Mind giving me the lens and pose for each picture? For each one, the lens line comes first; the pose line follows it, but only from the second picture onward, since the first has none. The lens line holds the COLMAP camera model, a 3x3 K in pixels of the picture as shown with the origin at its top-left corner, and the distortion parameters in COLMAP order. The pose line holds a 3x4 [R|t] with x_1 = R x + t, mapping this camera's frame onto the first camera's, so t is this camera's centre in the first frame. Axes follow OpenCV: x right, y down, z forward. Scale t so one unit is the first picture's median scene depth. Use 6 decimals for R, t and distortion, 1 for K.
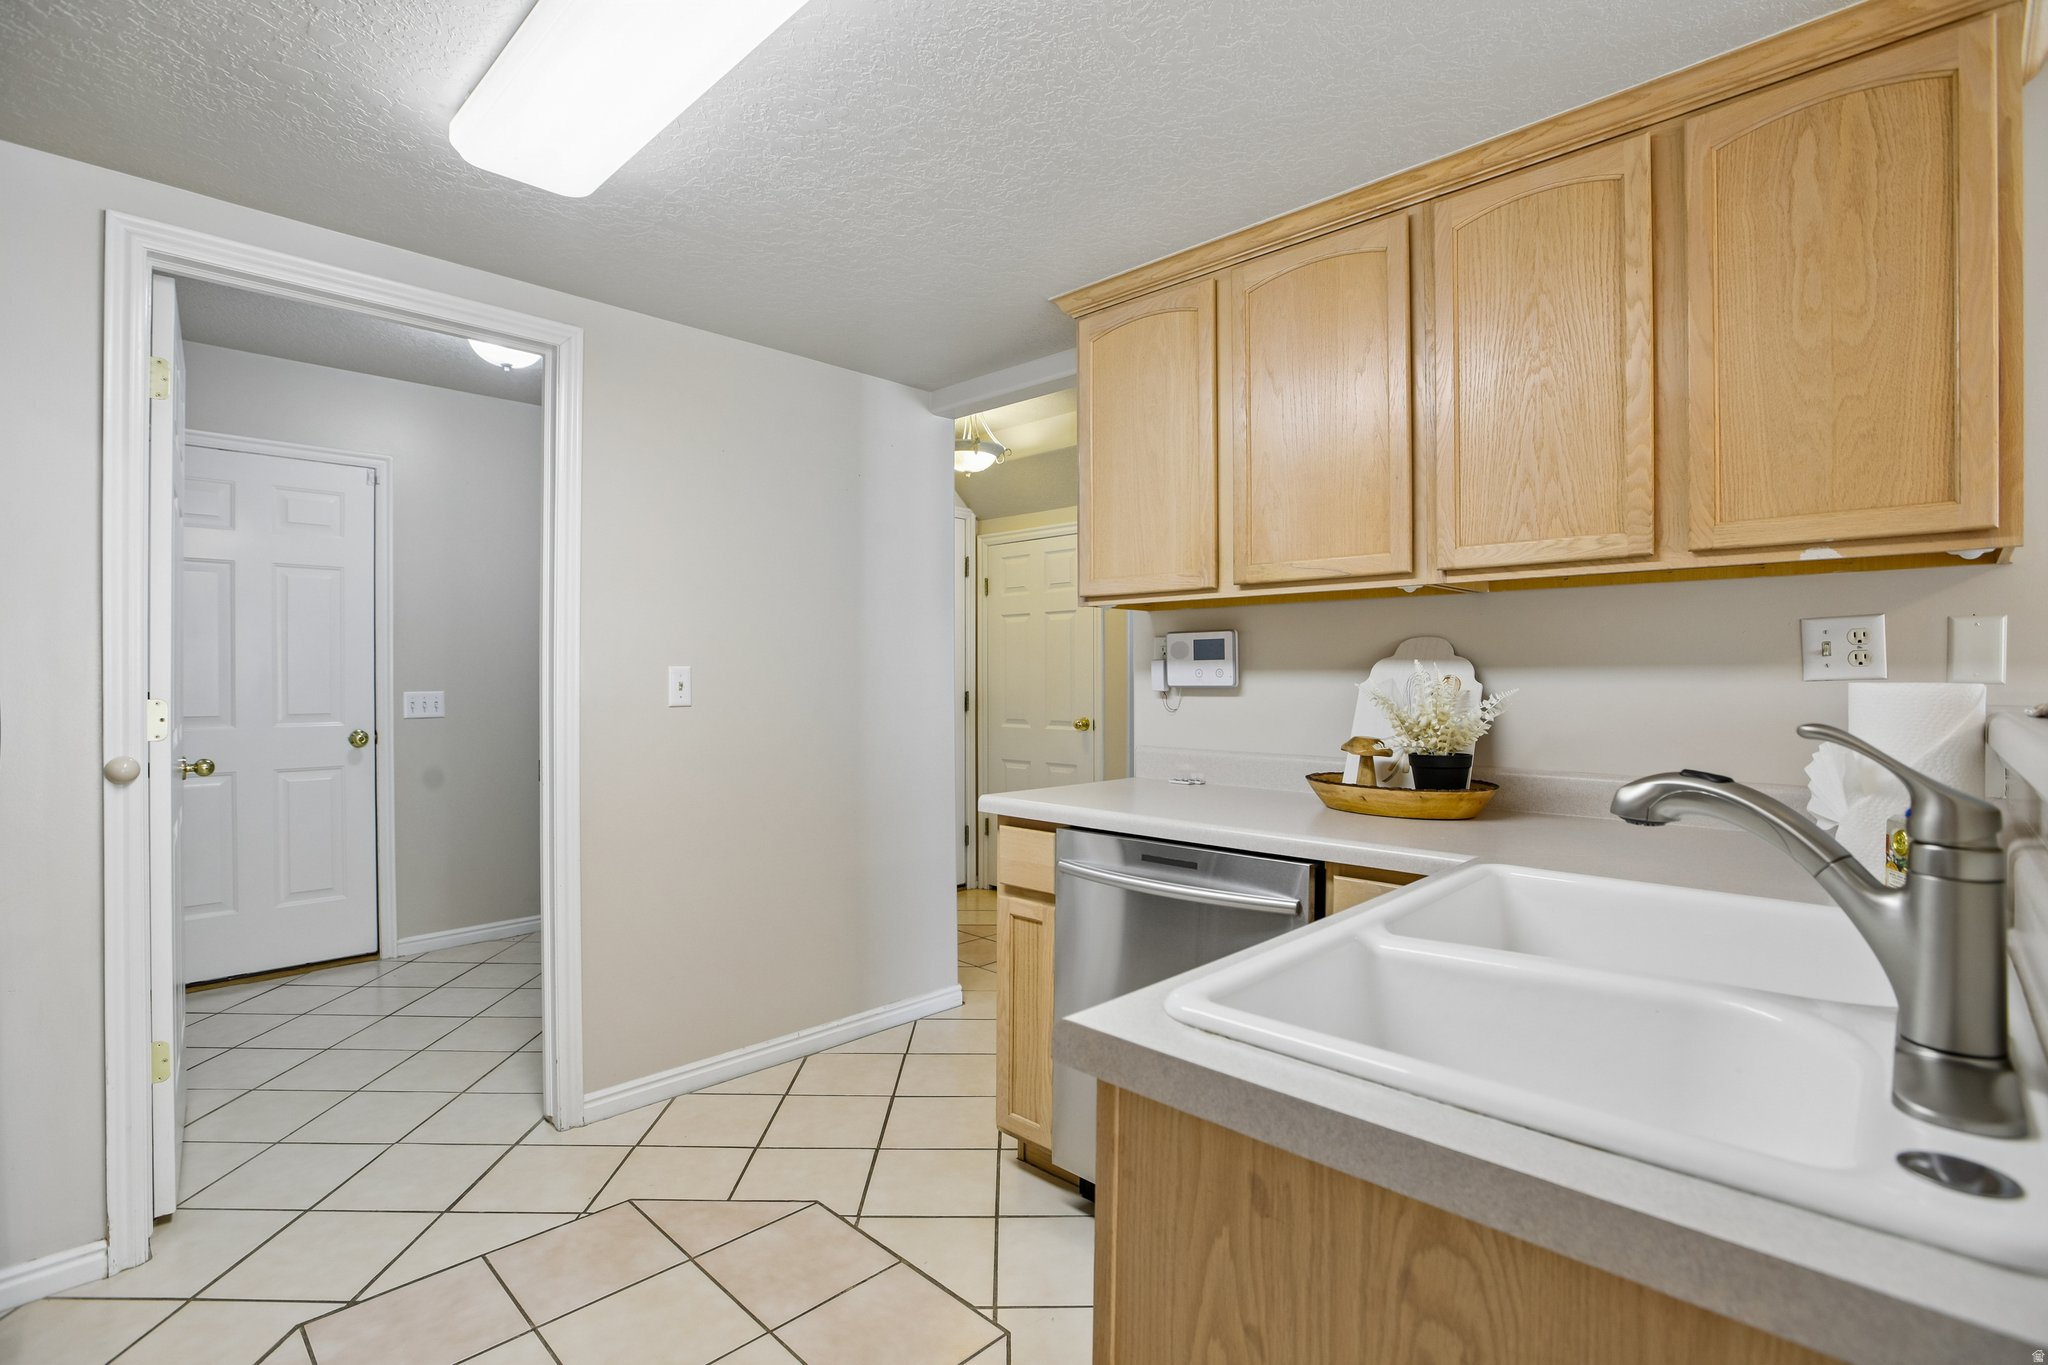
lens RADIAL K [[955.7, 0, 1029.6], [0, 955.7, 688.9], [0, 0, 1]] dist [-0.049230, 0.015718]
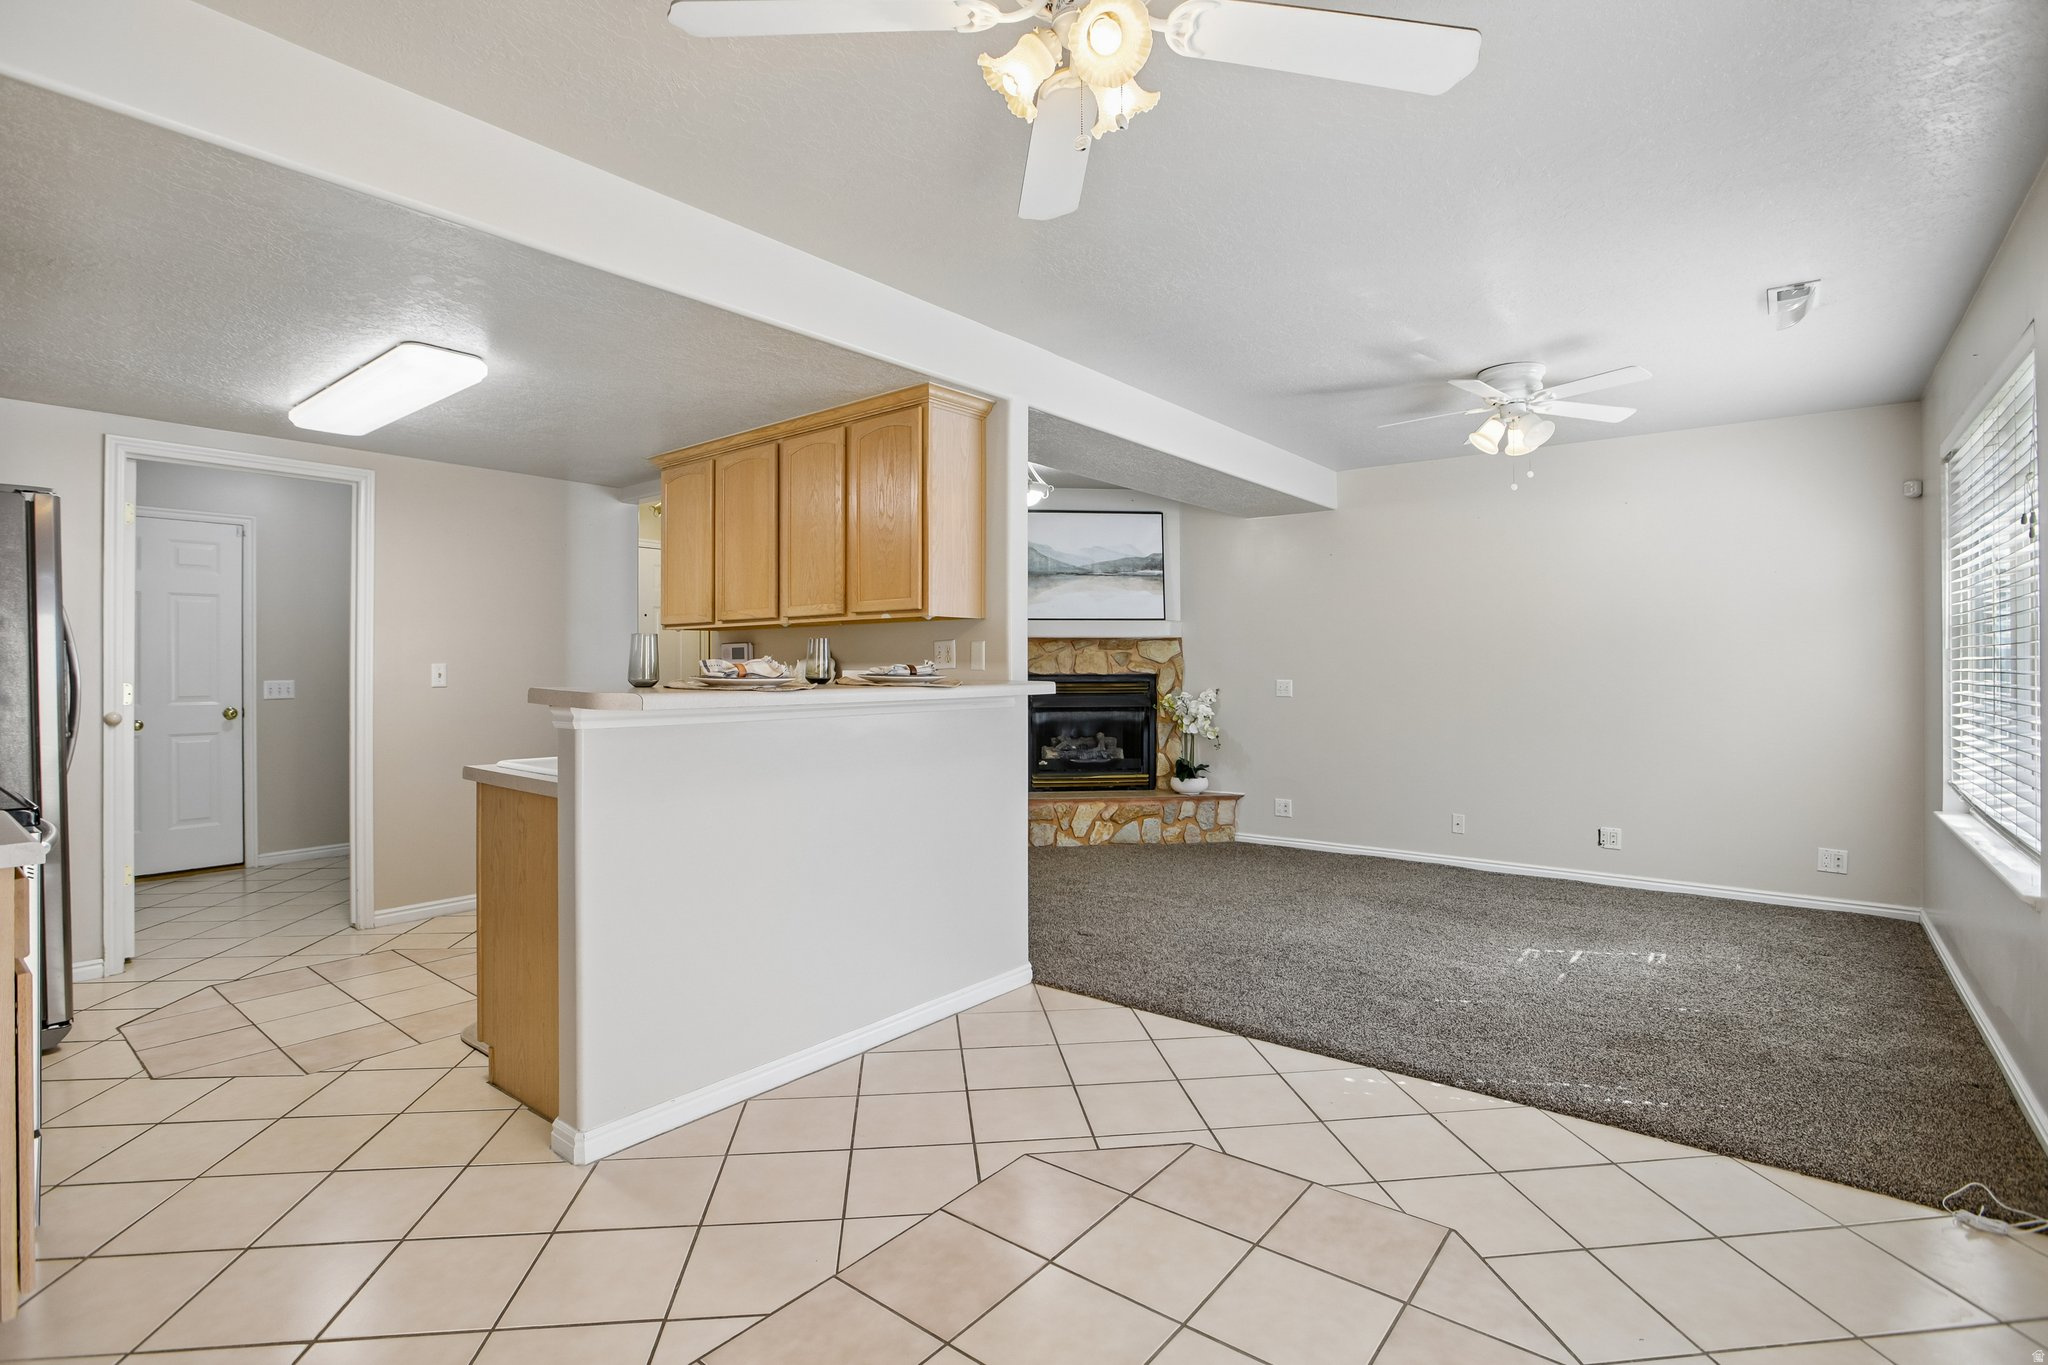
lens RADIAL K [[966.3, 0, 1026.7], [0, 966.3, 674.4], [0, 0, 1]] dist [-0.046934, 0.016766]
pose [[0.995535, -0.002883, 0.094347, 0.374533], [0.003641, 0.999962, -0.007865, 0.009490], [-0.094321, 0.008173, 0.995508, -0.572257]]
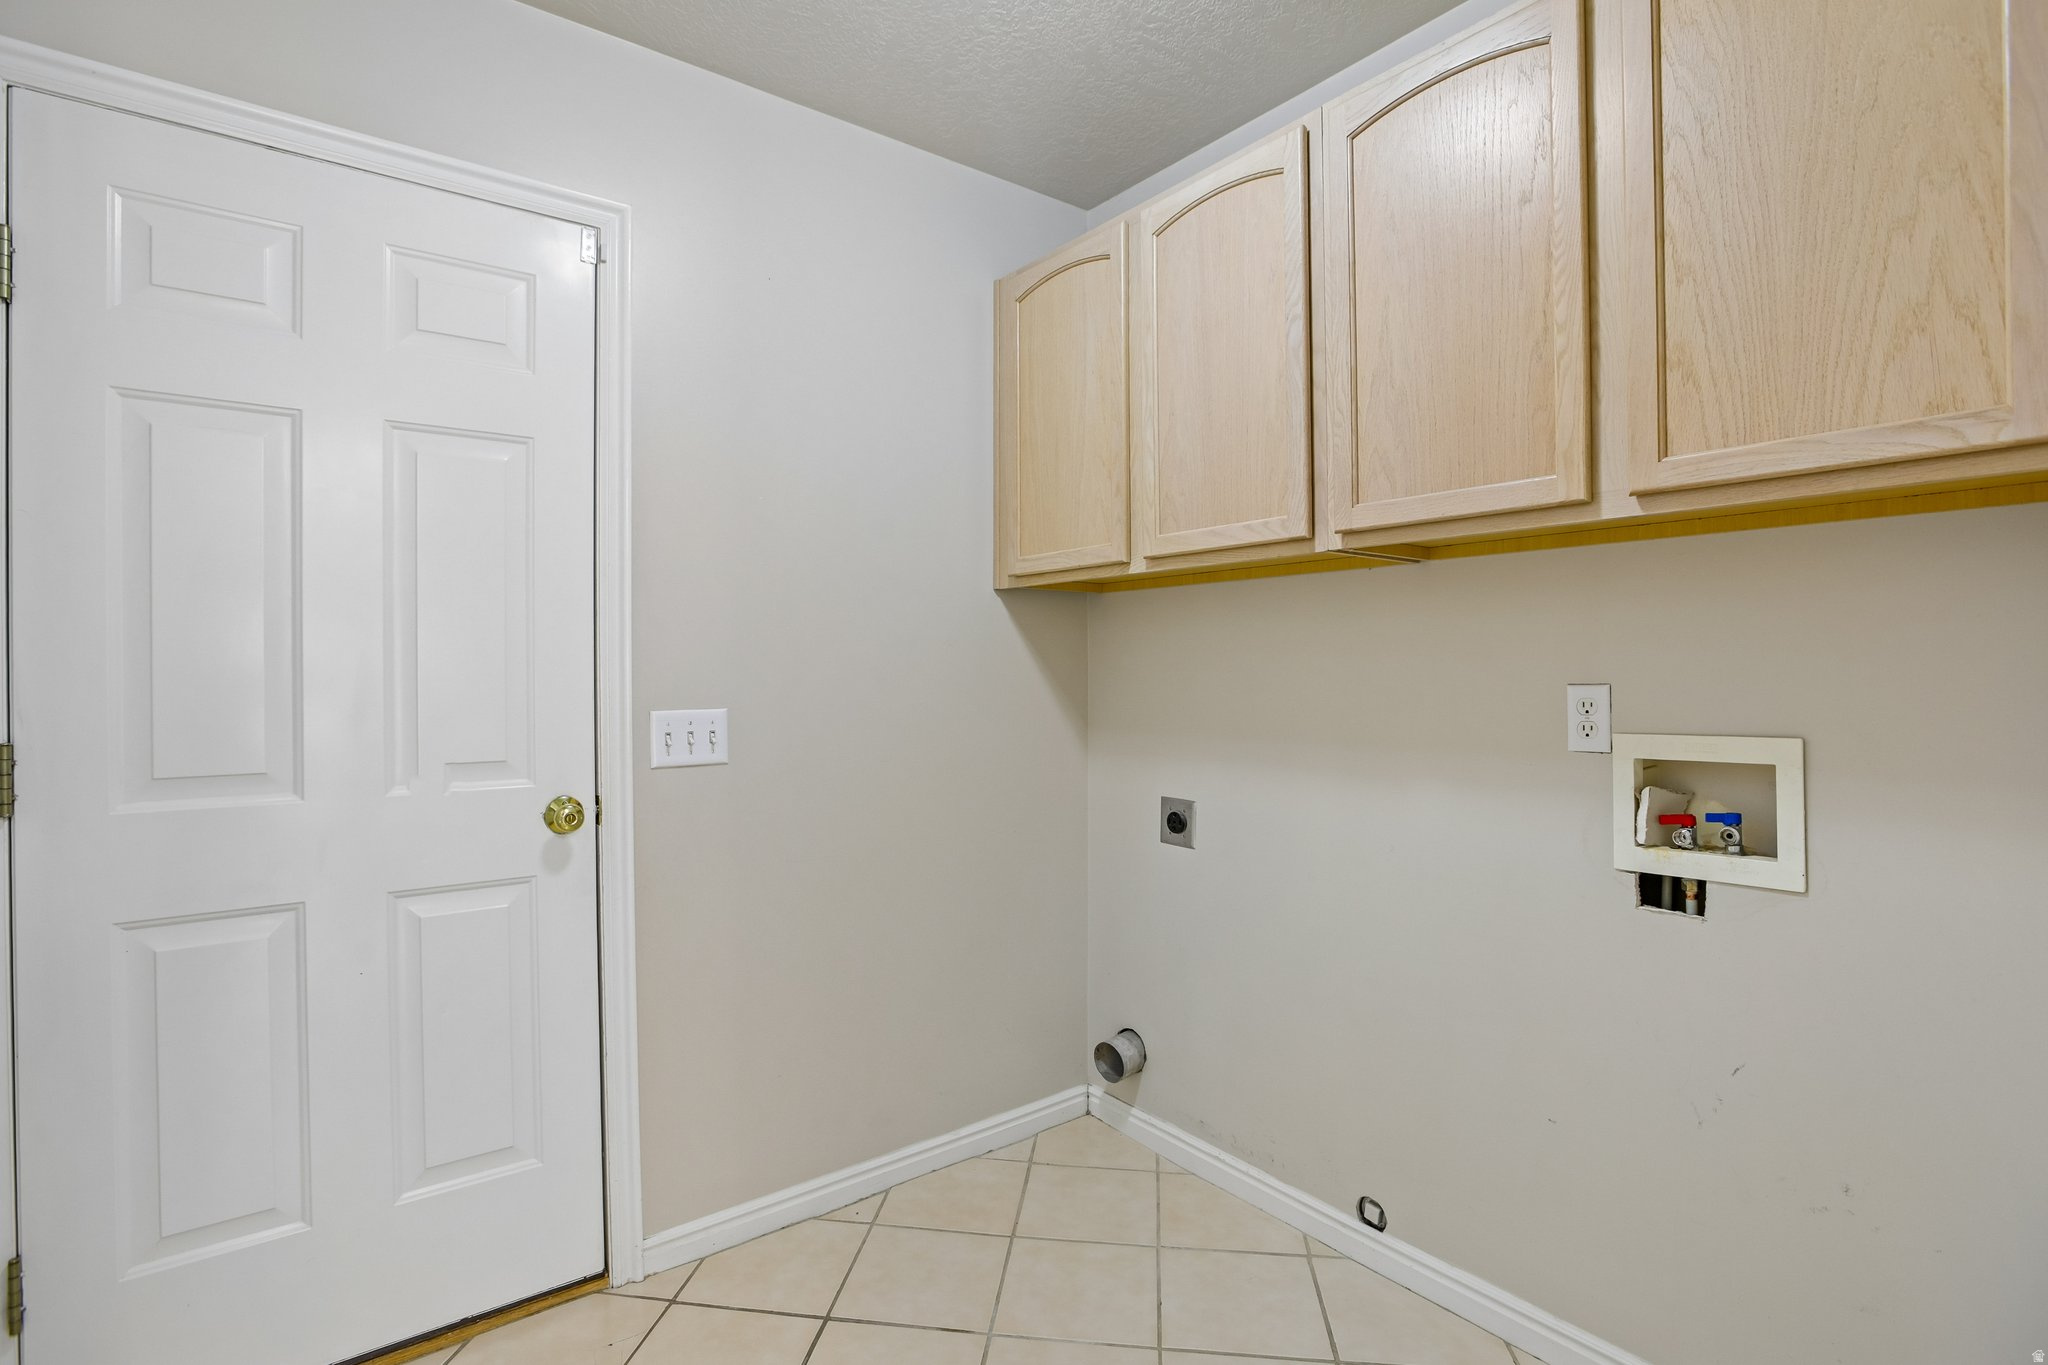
lens RADIAL K [[966.3, 0, 1026.7], [0, 966.3, 674.4], [0, 0, 1]] dist [-0.046934, 0.016766]
pose [[0.990509, -0.010276, -0.137060, -0.440066], [0.008668, 0.999887, -0.012320, -0.008272], [0.137171, 0.011015, 0.990486, 0.582944]]
